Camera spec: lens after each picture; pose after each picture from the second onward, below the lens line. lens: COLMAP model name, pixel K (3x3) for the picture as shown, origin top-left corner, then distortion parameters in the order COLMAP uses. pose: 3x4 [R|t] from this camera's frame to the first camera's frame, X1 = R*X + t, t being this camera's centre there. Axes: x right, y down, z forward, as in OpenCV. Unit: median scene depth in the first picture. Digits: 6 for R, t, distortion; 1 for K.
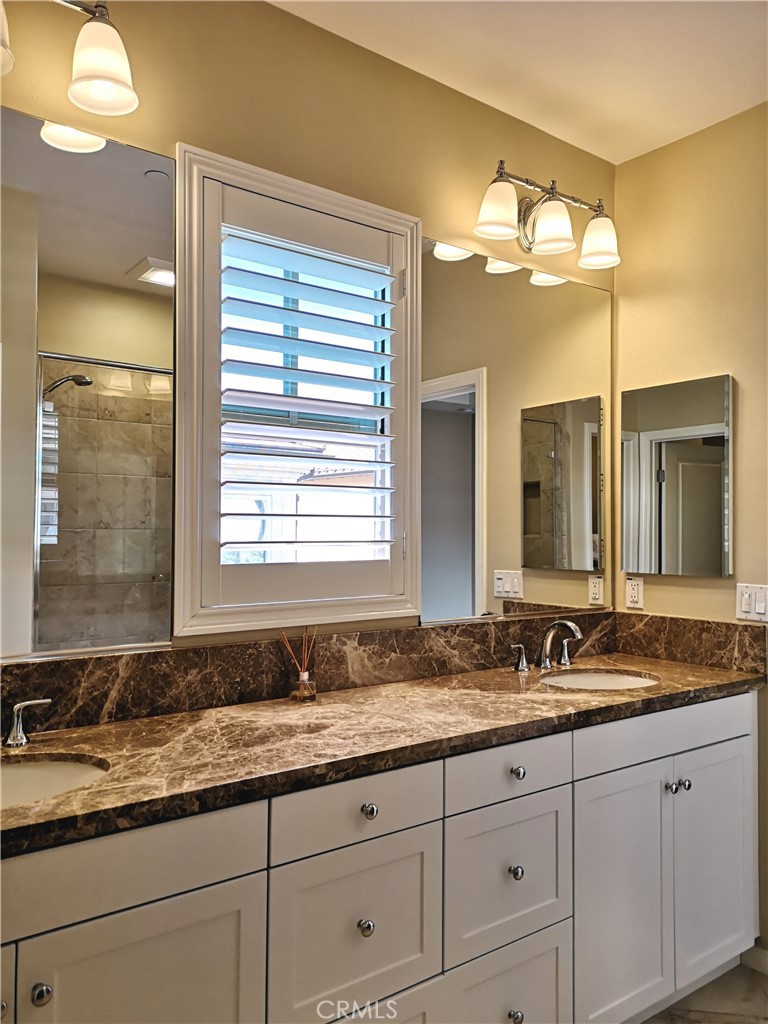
lens RADIAL K [[789.9, 0, 381.1], [0, 789.9, 511.2], [0, 0, 1]] dist [0.059349, -0.053347]
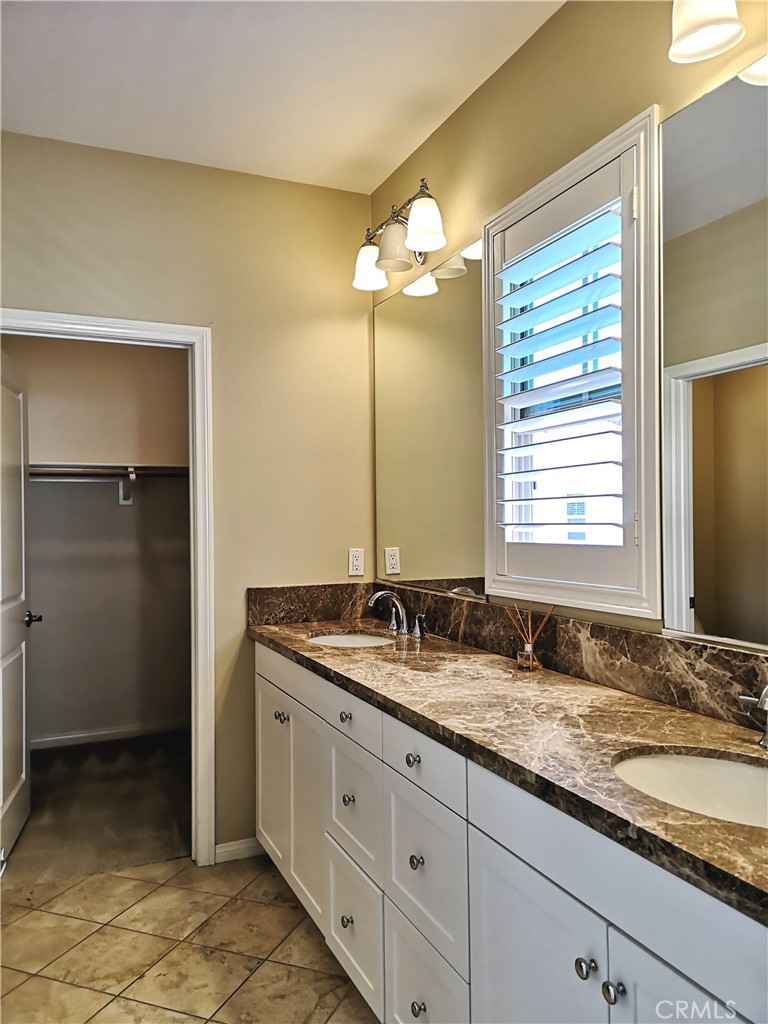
lens RADIAL K [[789.9, 0, 387.7], [0, 789.9, 512.5], [0, 0, 1]] dist [0.059349, -0.053347]
pose [[-0.219953, -0.006527, -0.975489, 0.916917], [0.035910, 0.999246, -0.014783, 0.029727], [0.974849, -0.038281, -0.219553, 0.966302]]
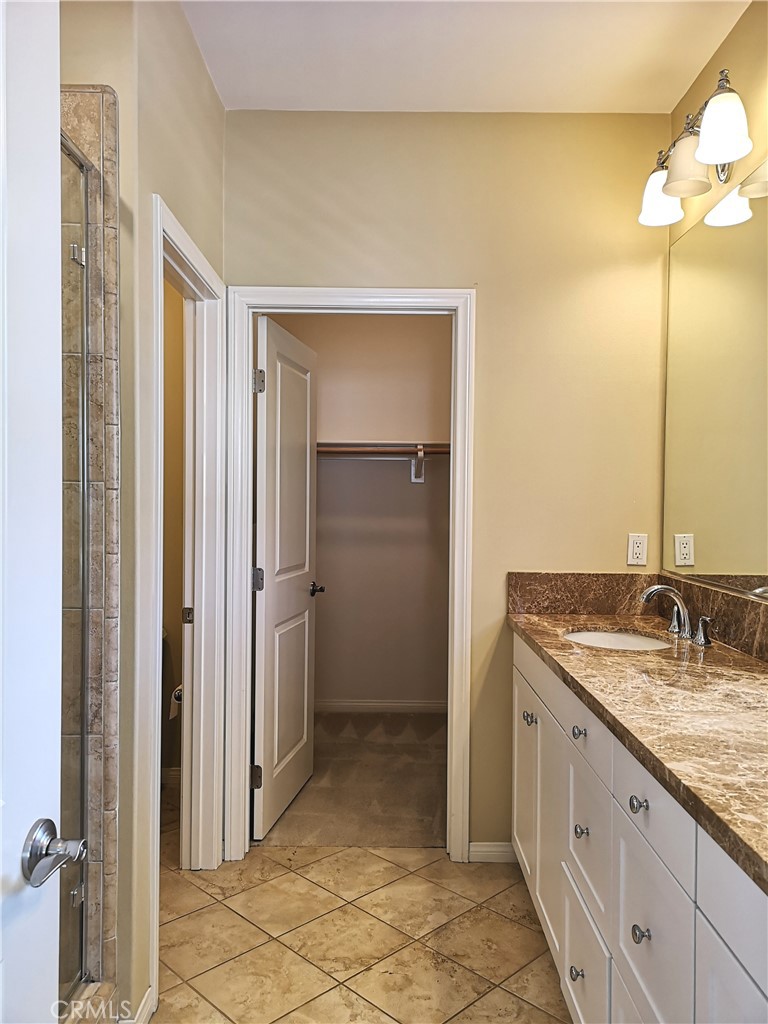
lens RADIAL K [[789.9, 0, 385.0], [0, 789.9, 514.8], [0, 0, 1]] dist [0.059349, -0.053347]
pose [[-0.601373, 0.005930, -0.798947, 0.748525], [0.009715, 0.999953, 0.000109, 0.038898], [0.798909, -0.007696, -0.601402, 1.024677]]
